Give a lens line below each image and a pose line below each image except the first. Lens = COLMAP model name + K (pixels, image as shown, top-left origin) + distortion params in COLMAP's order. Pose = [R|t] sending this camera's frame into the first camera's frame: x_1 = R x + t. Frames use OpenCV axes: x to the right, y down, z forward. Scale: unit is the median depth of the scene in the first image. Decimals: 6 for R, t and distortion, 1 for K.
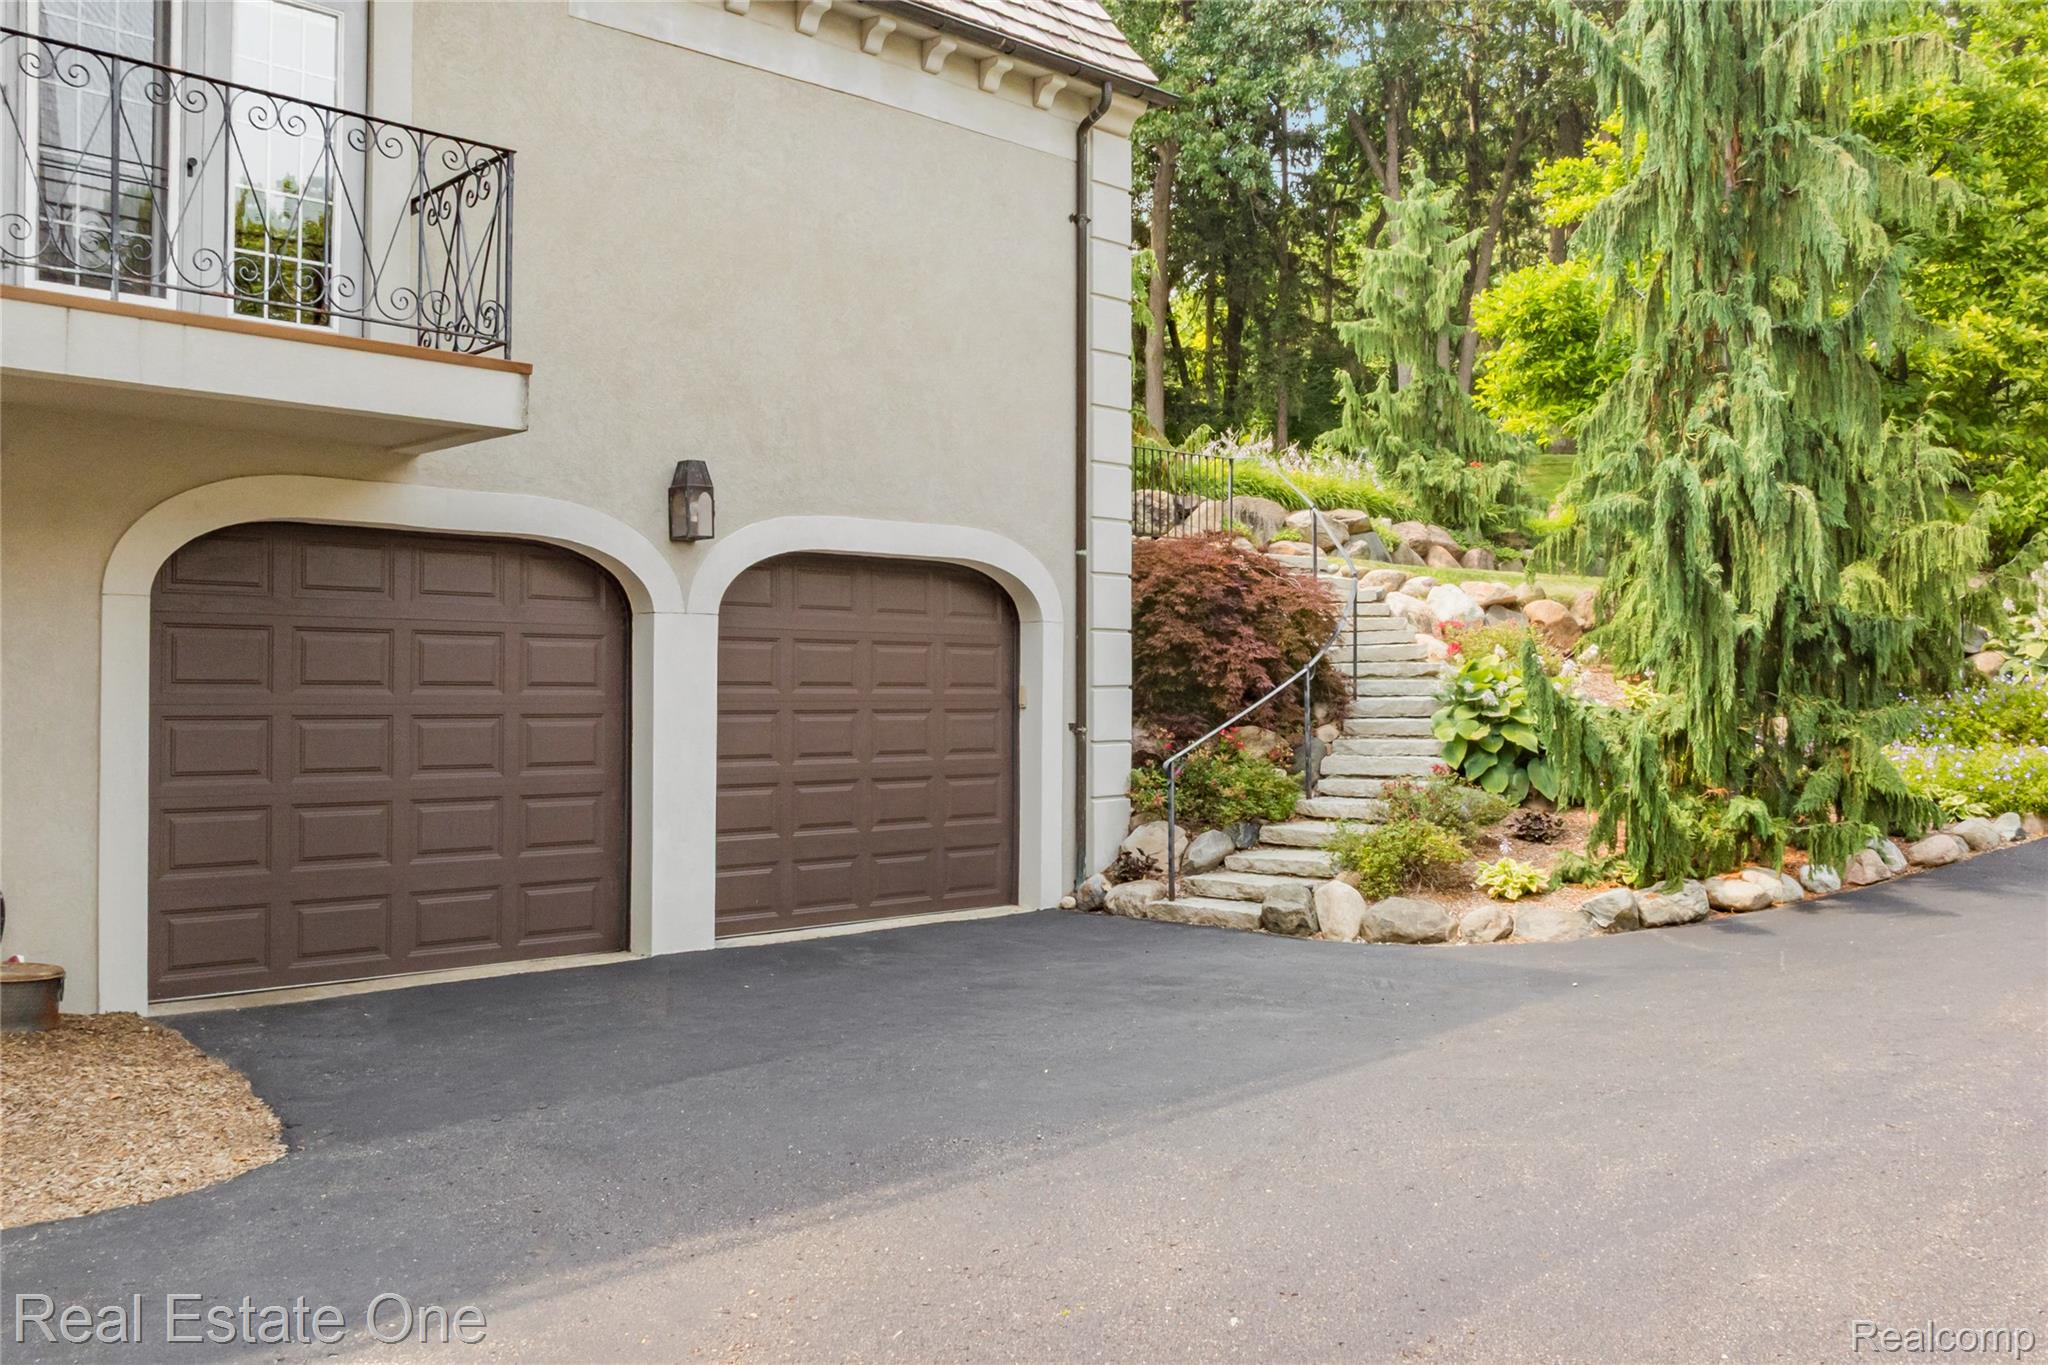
lens RADIAL K [[1710.8, 0, 1026.5], [0, 1710.8, 662.4], [0, 0, 1]] dist [-0.015761, -0.023479]
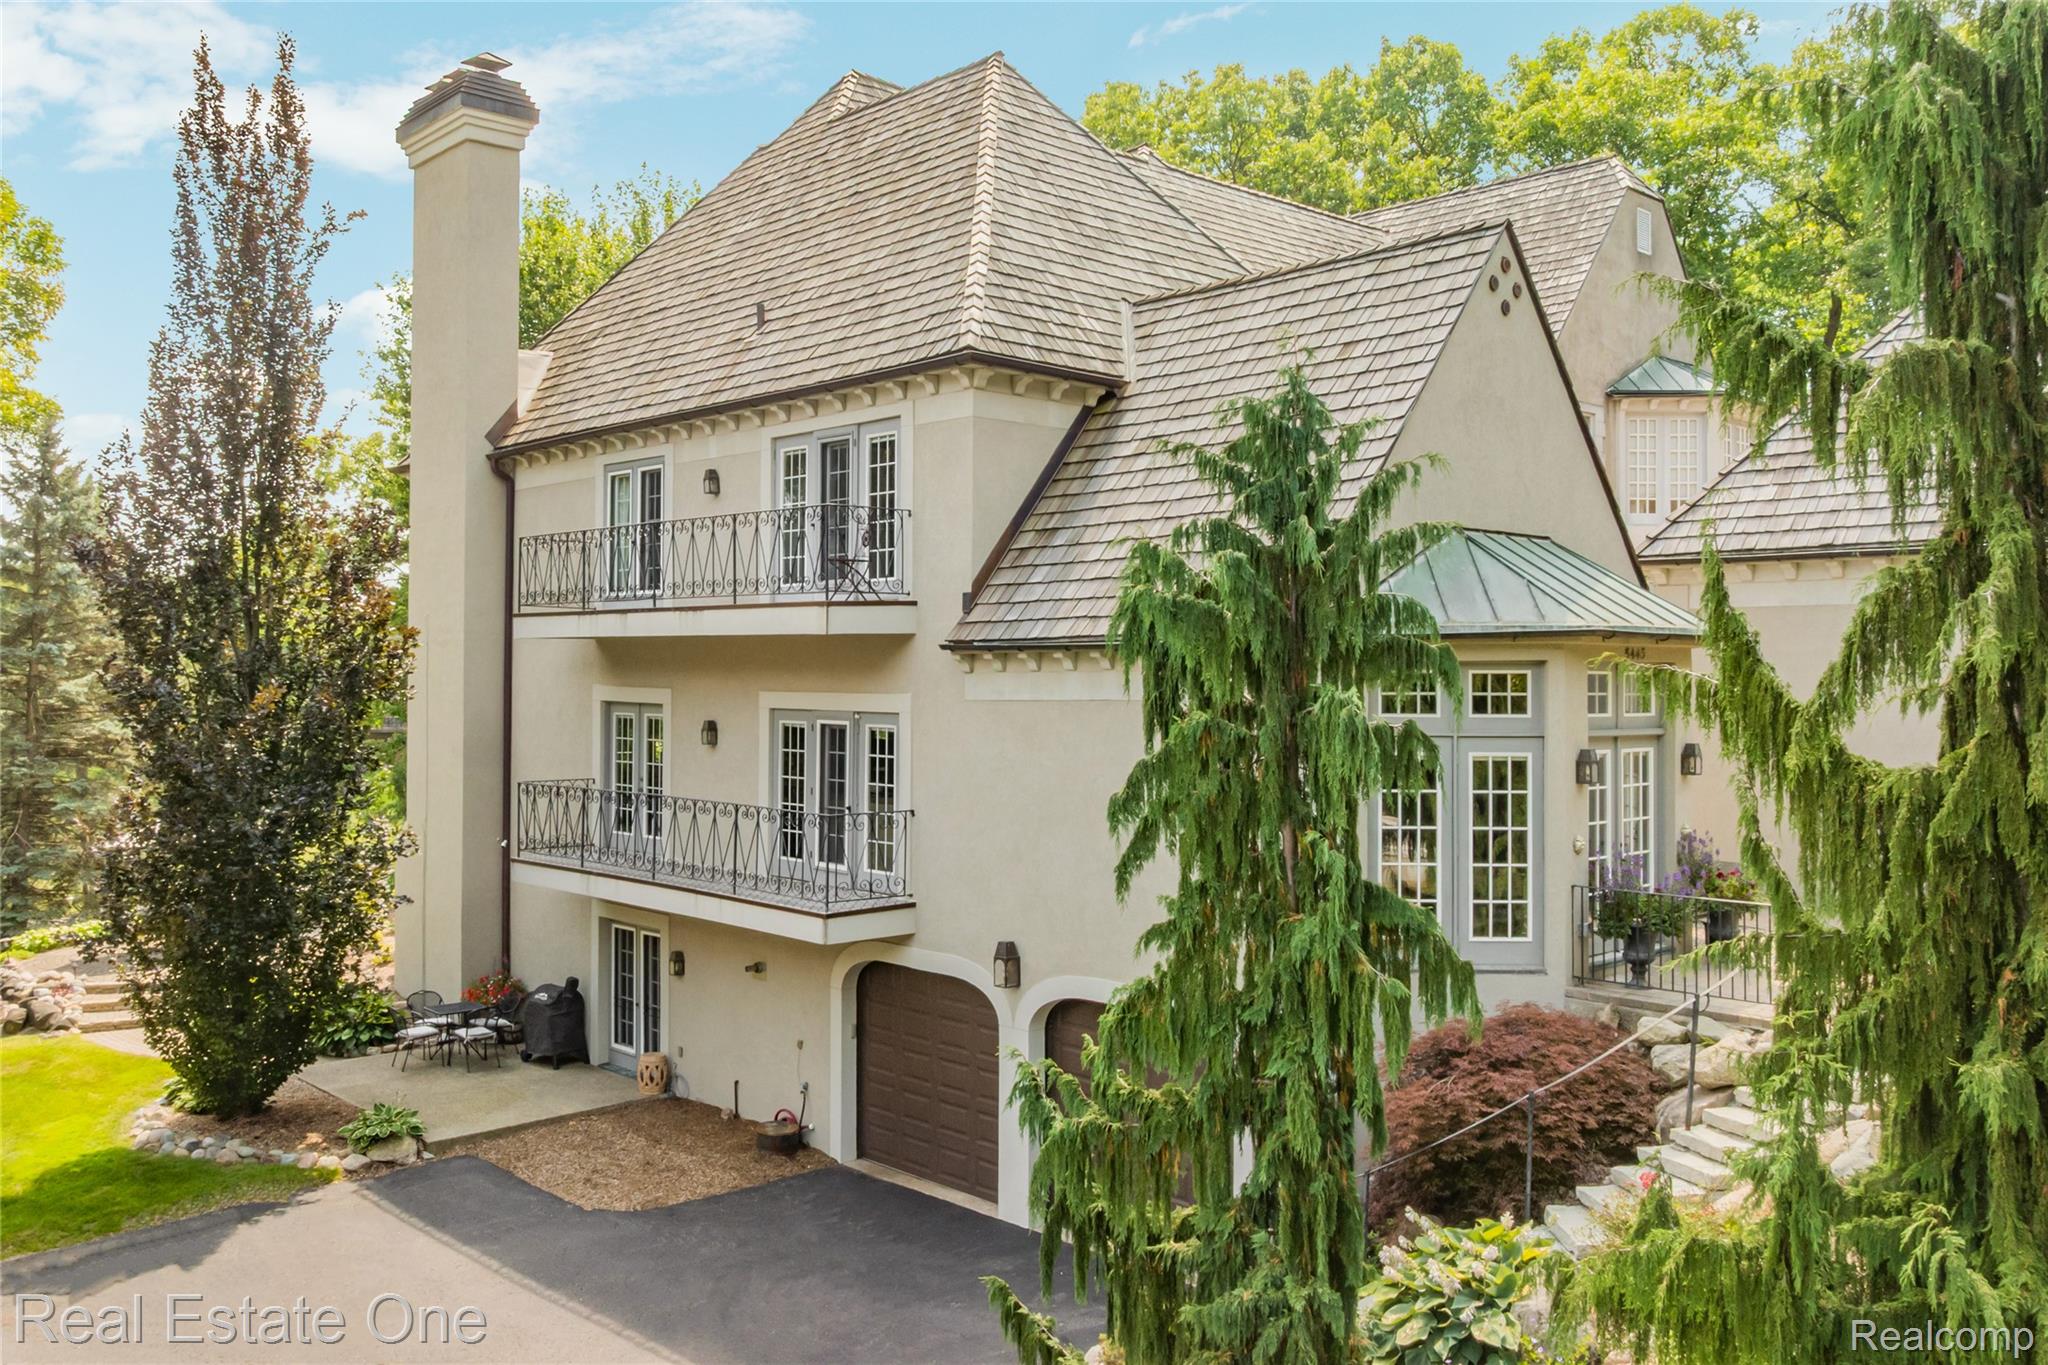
lens RADIAL K [[1710.8, 0, 1026.5], [0, 1710.8, 662.4], [0, 0, 1]] dist [-0.015761, -0.023479]
pose [[0.014054, -0.010029, -0.999851, 1.567434], [0.011540, 0.999885, -0.009867, -0.387426], [0.999835, -0.011399, 0.014169, 1.009485]]
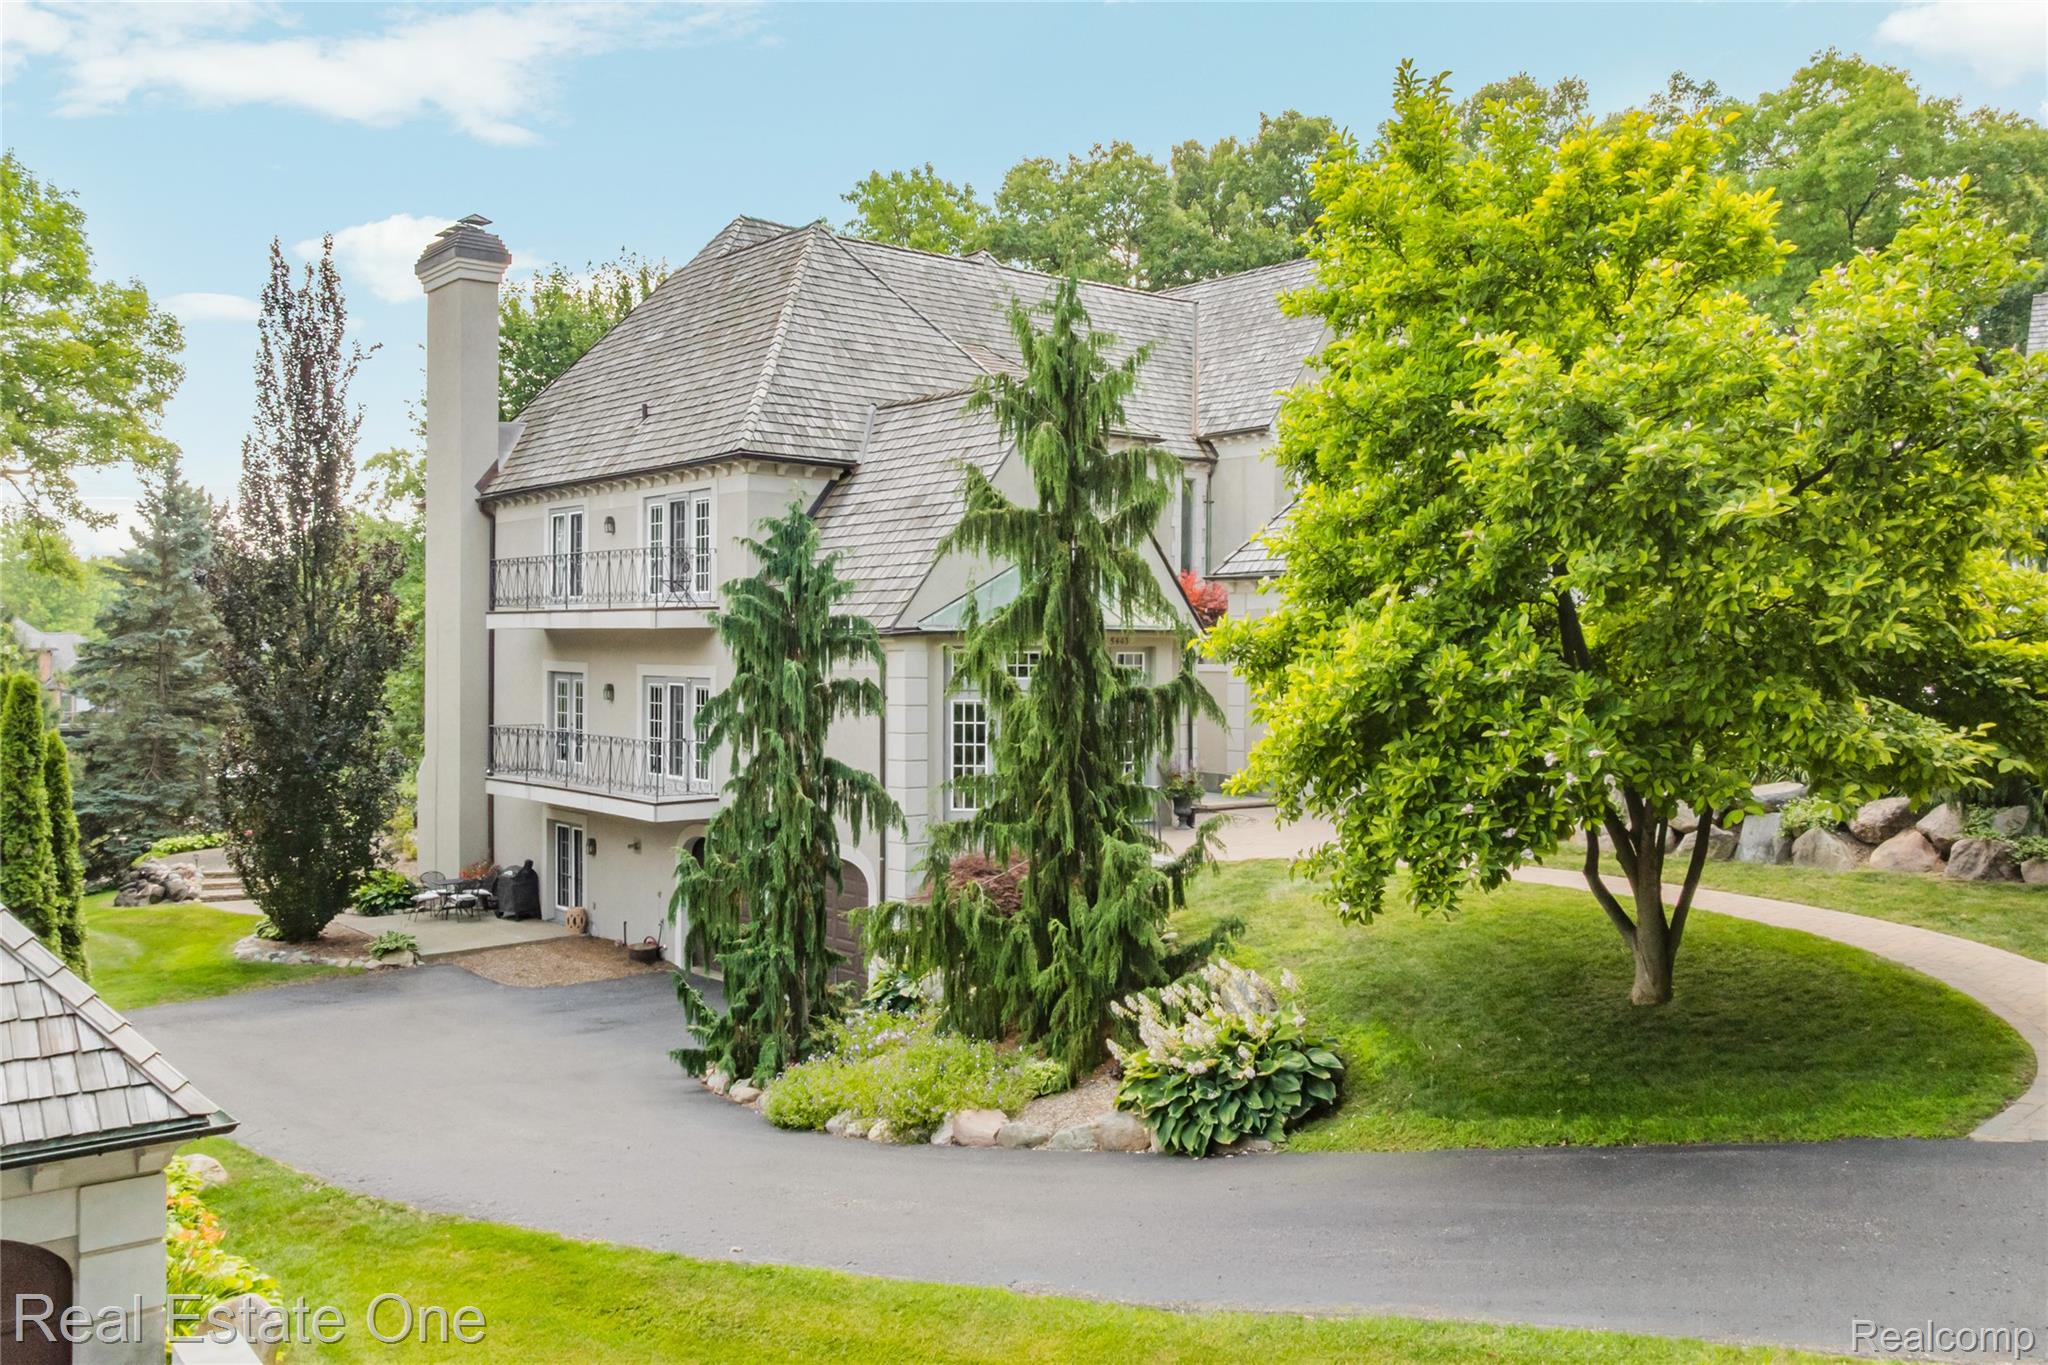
lens RADIAL K [[1700.1, 0, 1034.0], [0, 1700.1, 659.8], [0, 0, 1]] dist [0.003817, -0.100172]
pose [[-0.032187, 0.003251, -0.999477, 2.618623], [0.012395, 0.999919, 0.002853, -0.384378], [0.999405, -0.012296, -0.032224, 1.558905]]
